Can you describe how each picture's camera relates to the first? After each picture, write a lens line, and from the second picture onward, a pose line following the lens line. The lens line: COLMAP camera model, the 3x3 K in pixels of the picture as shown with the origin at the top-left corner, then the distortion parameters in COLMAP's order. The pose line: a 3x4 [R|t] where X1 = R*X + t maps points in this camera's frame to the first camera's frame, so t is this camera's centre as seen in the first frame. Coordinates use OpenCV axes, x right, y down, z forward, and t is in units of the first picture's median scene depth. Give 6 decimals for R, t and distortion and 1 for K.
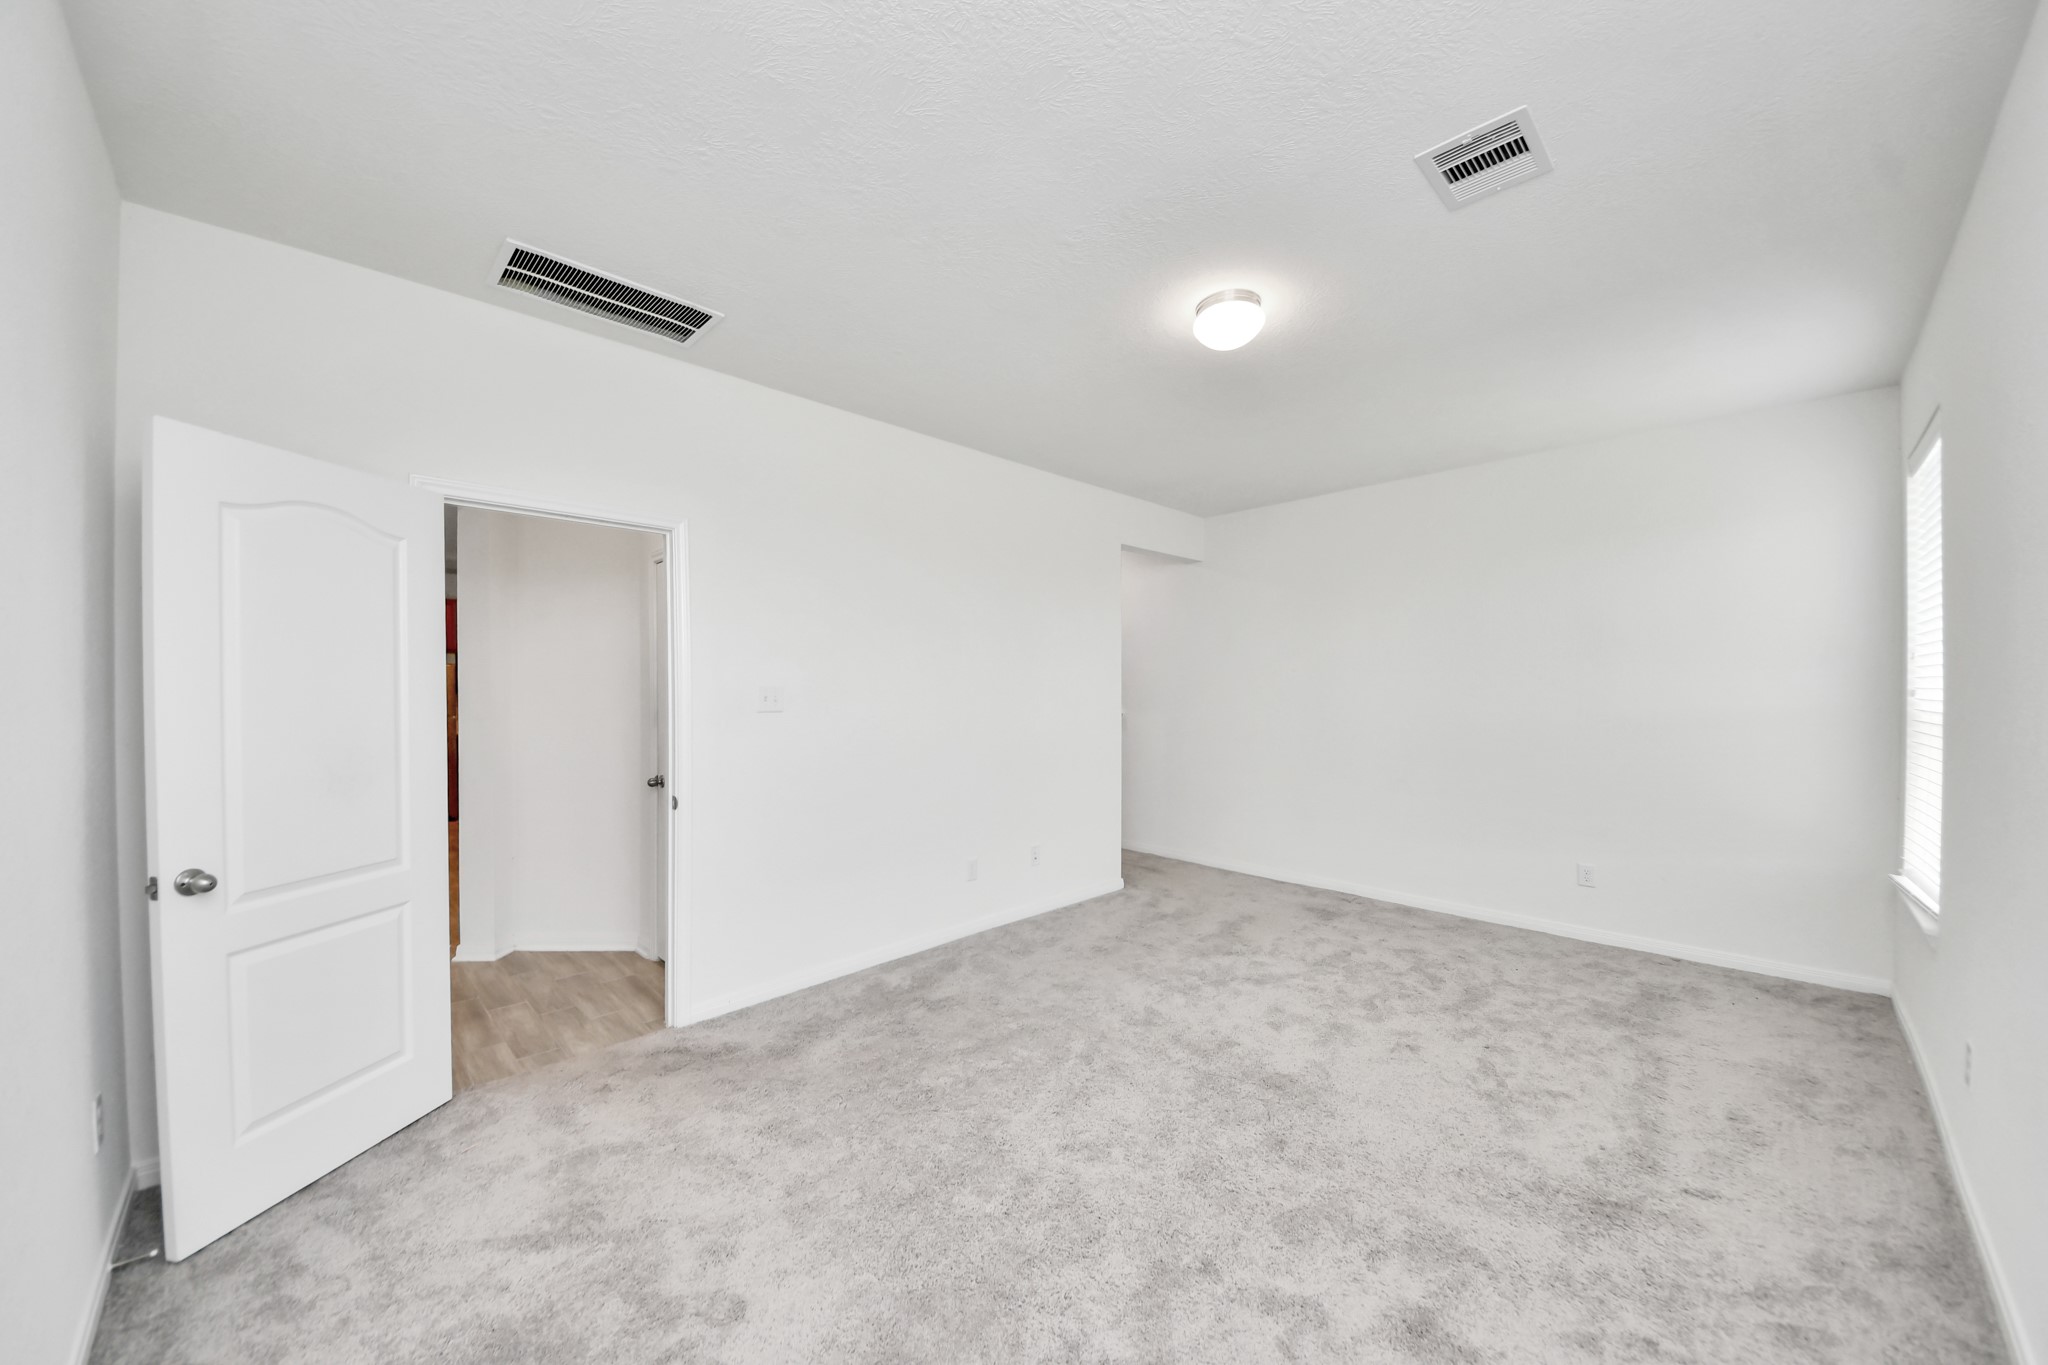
lens RADIAL K [[751.5, 0, 1021.3], [0, 751.5, 695.3], [0, 0, 1]] dist [0.019331, -0.008939]
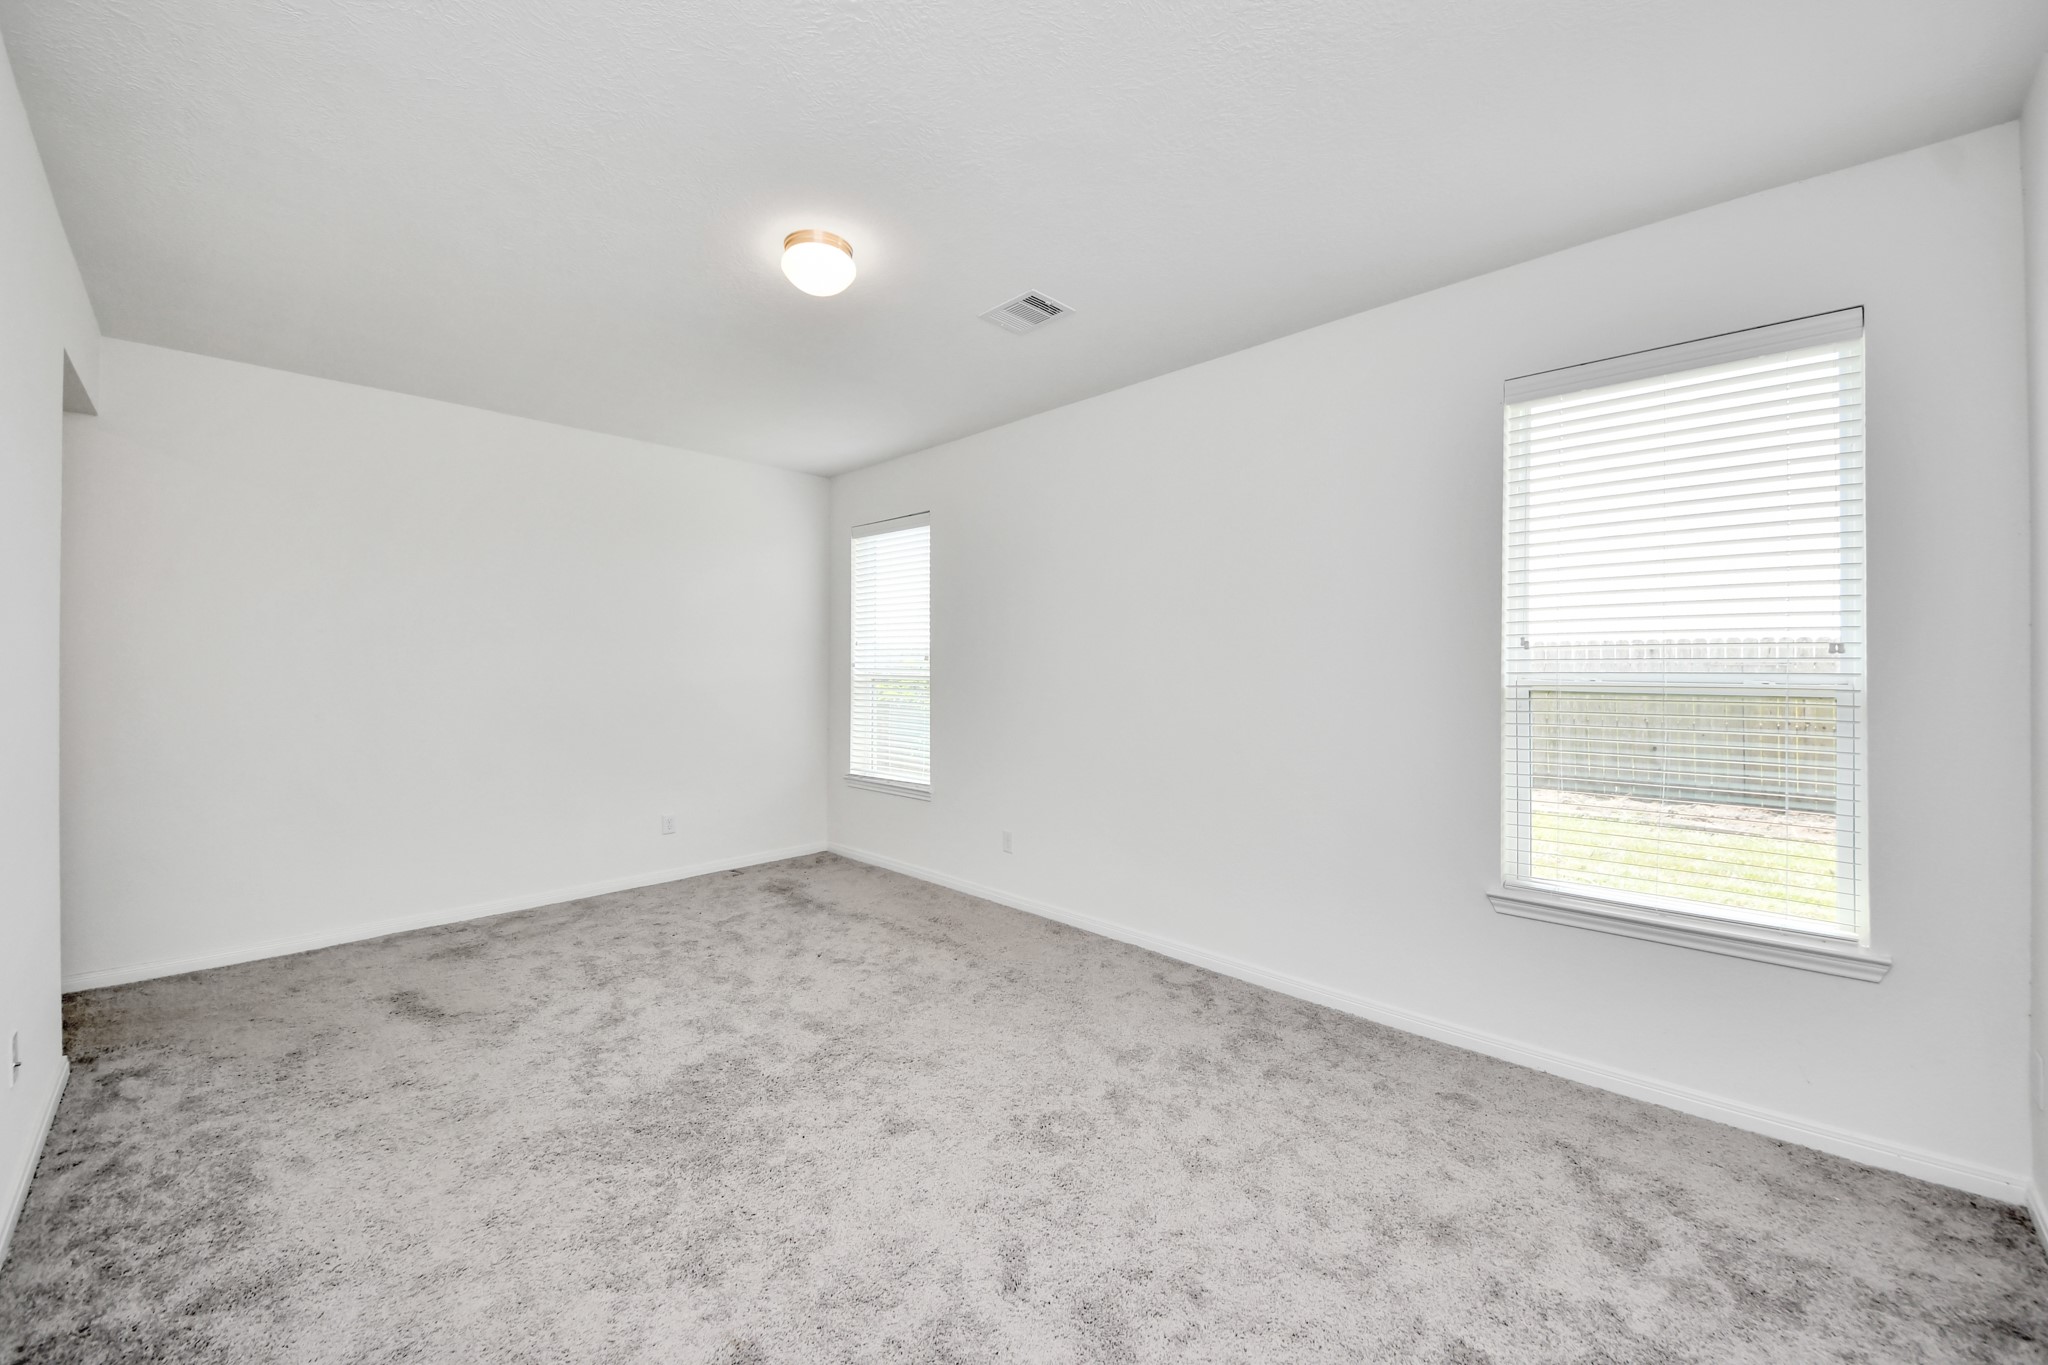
lens RADIAL K [[783.3, 0, 1027.2], [0, 783.3, 663.4], [0, 0, 1]] dist [0.020361, -0.010714]
pose [[-0.038590, 0.006393, 0.999235, -0.483724], [0.006462, 0.999960, -0.006148, 0.006386], [-0.999234, 0.006220, -0.038630, 0.528825]]
